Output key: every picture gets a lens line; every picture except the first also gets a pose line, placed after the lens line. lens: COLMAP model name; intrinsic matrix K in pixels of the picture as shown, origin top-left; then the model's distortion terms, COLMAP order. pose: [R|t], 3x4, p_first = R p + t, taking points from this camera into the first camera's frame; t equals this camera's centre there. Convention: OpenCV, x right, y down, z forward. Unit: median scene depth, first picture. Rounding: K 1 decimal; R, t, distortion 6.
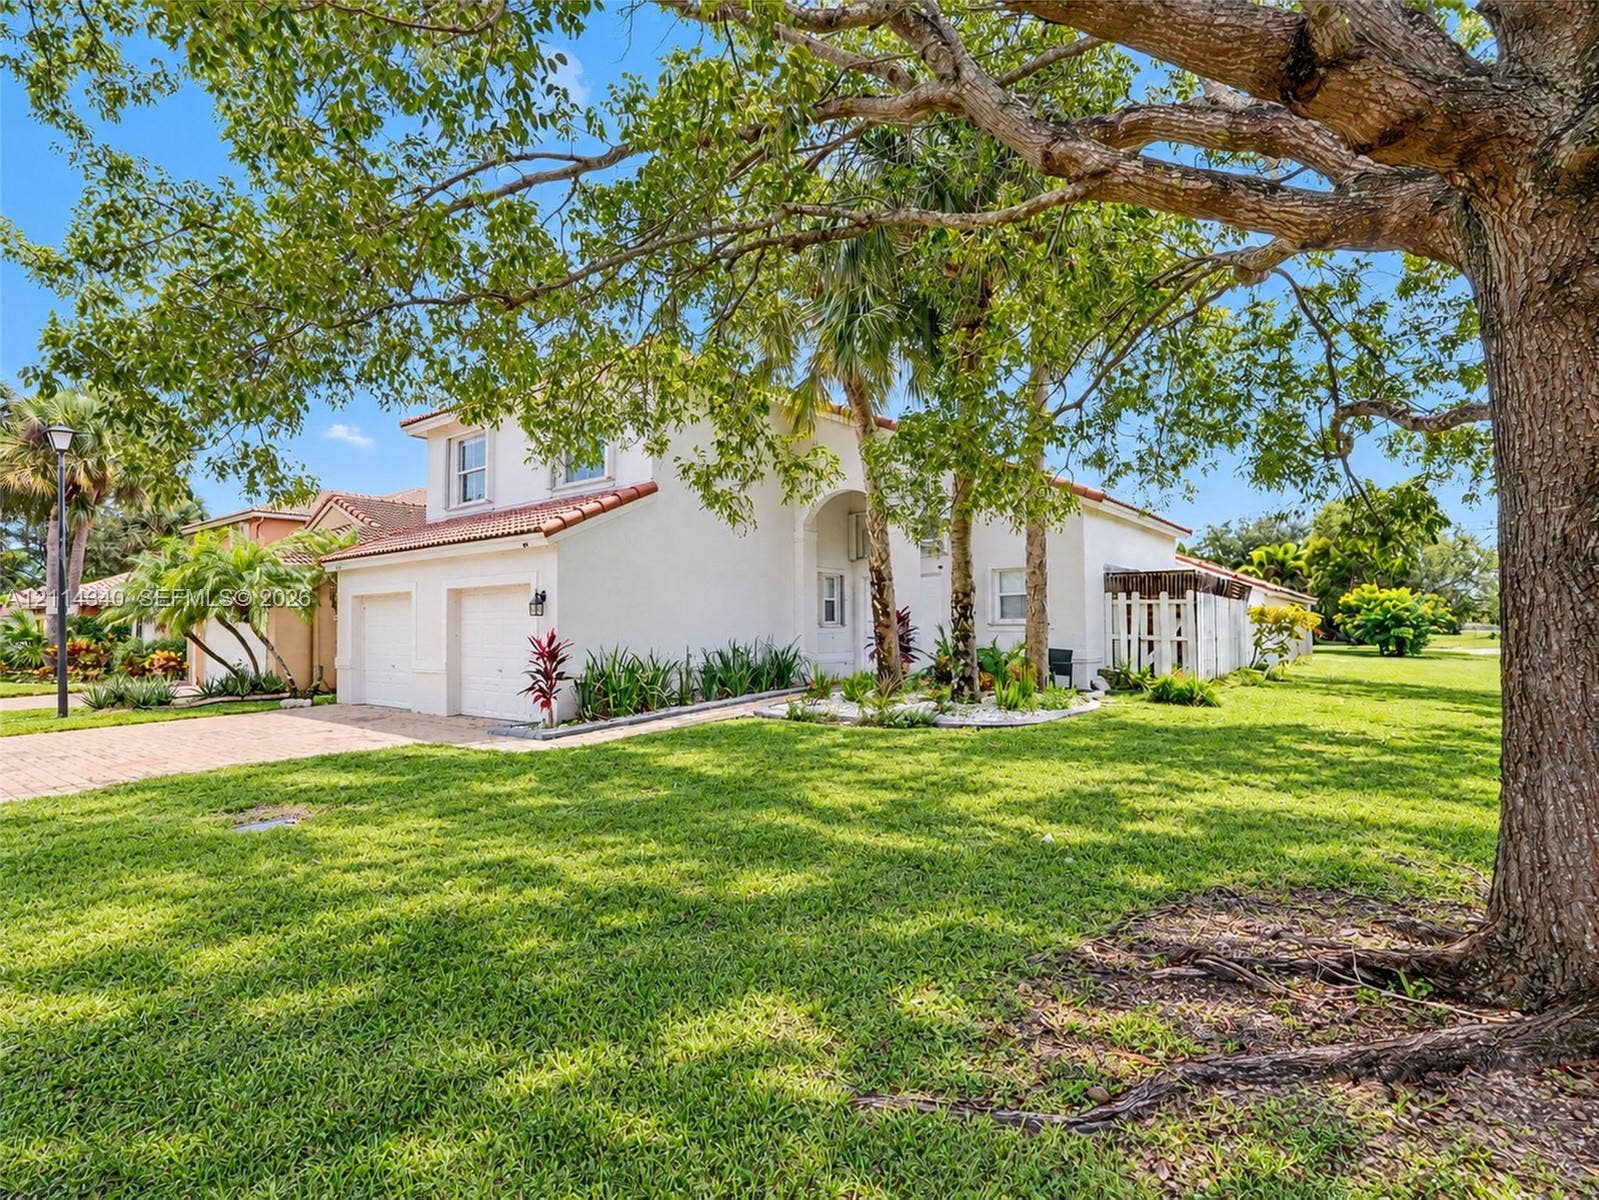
lens RADIAL K [[826.6, 0, 799.5], [0, 826.6, 600.0], [0, 0, 1]] dist [-0.068920, 0.025976]
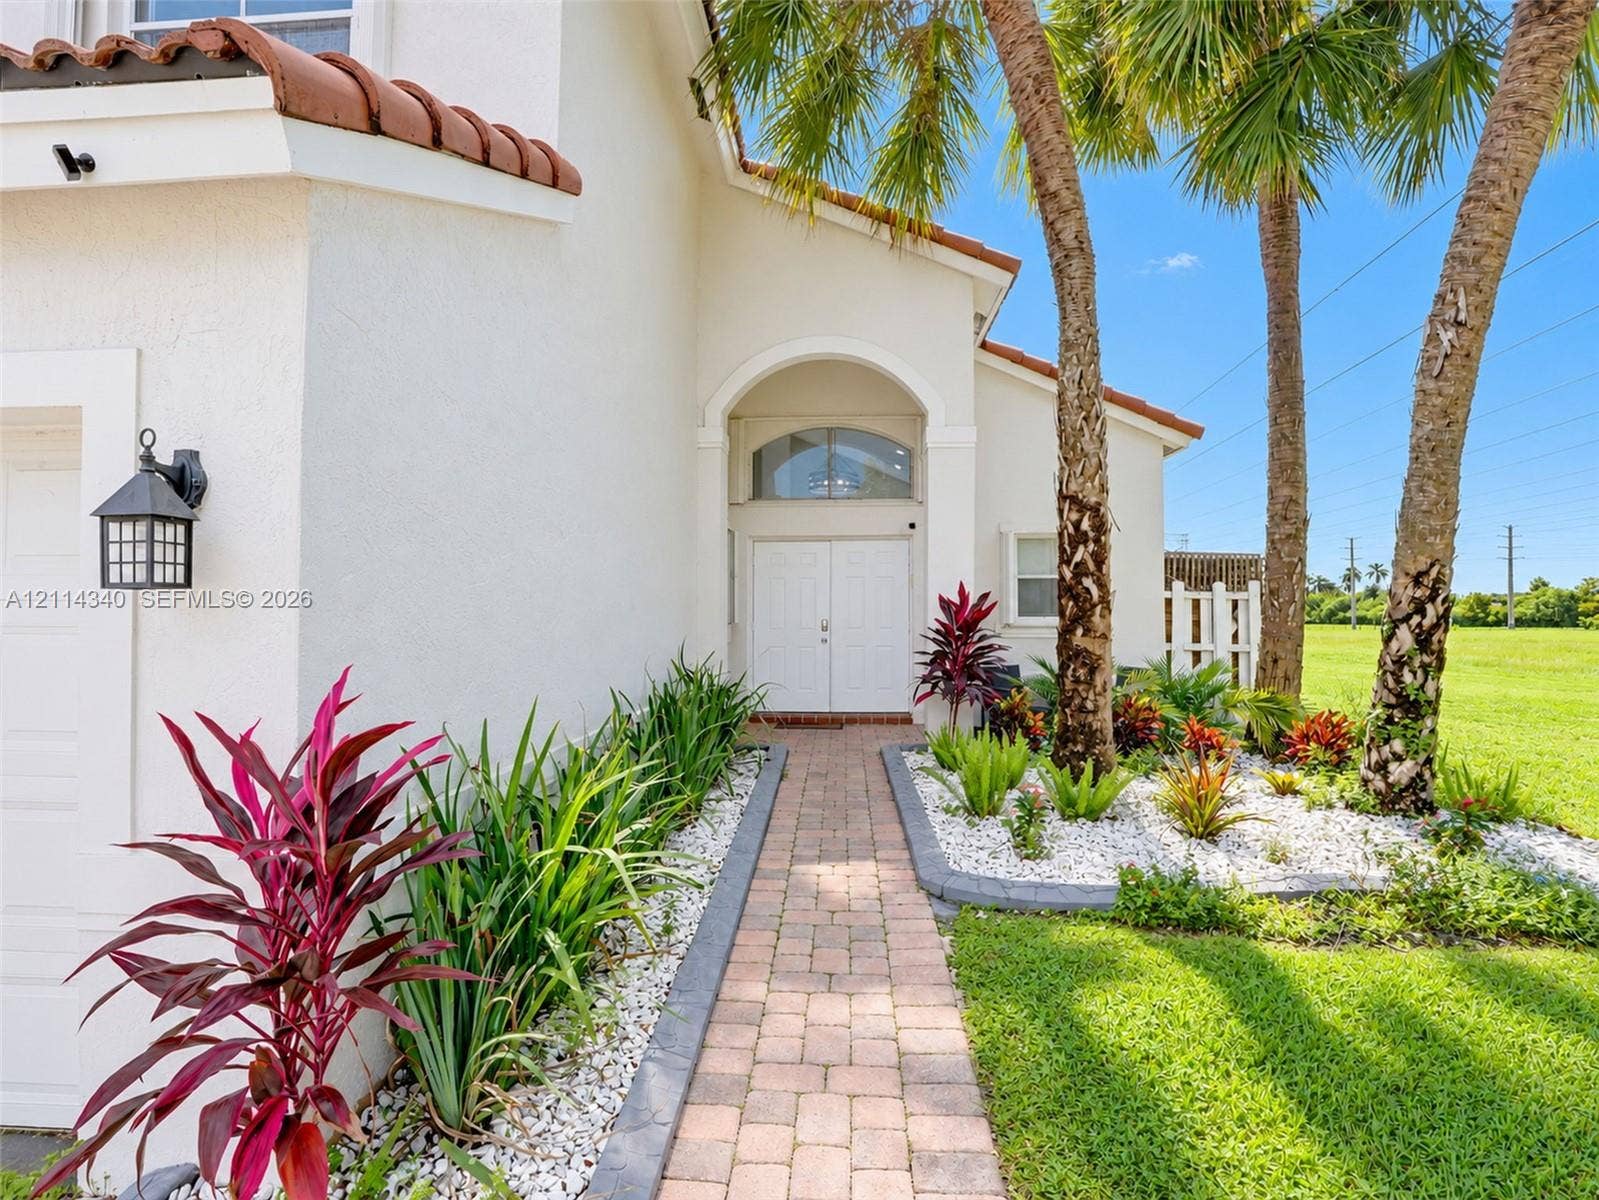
lens RADIAL K [[826.6, 0, 799.5], [0, 826.6, 600.0], [0, 0, 1]] dist [-0.068920, 0.025976]
pose [[0.842428, 0.022493, 0.538339, -0.254392], [-0.030370, 0.999522, 0.005763, 0.014108], [-0.537952, -0.021204, 0.842709, 0.678129]]
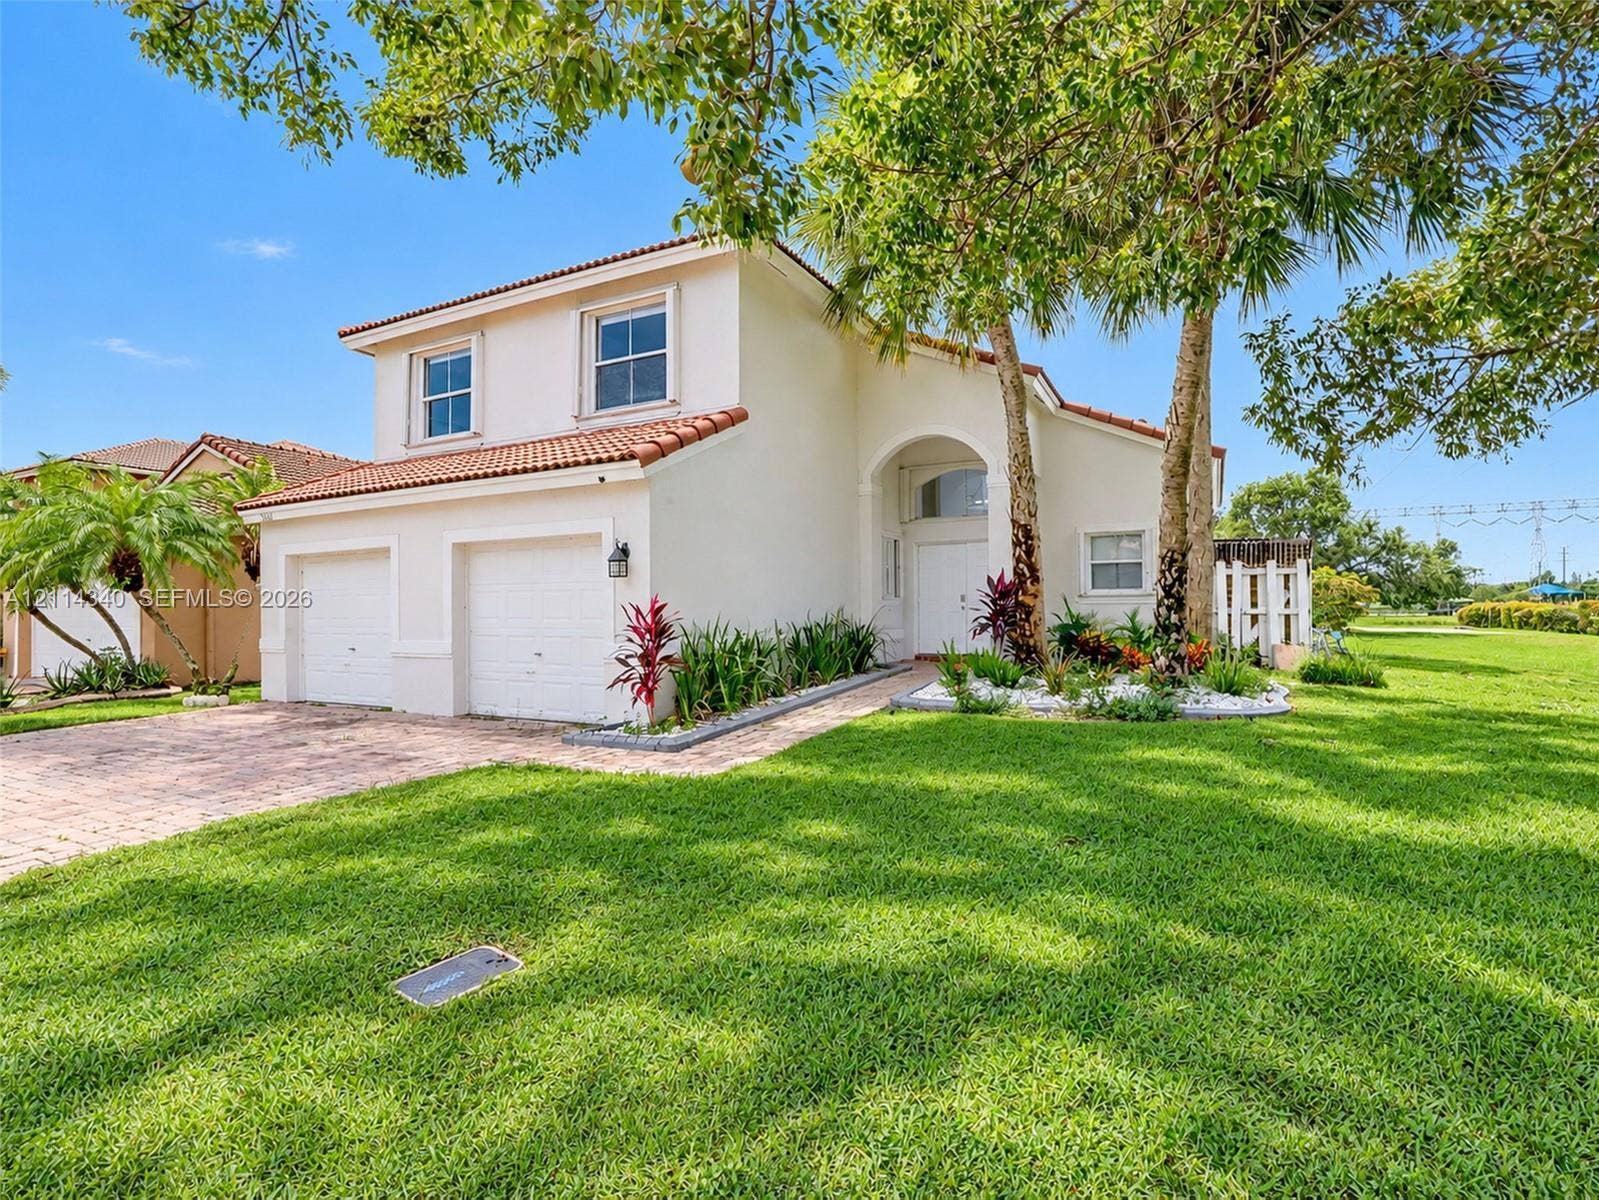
lens RADIAL K [[826.6, 0, 799.5], [0, 826.6, 600.0], [0, 0, 1]] dist [-0.068920, 0.025976]
pose [[0.986406, 0.002529, 0.164309, -0.242802], [-0.006380, 0.999717, 0.022911, 0.018449], [-0.164205, -0.023648, 0.986143, 0.221976]]
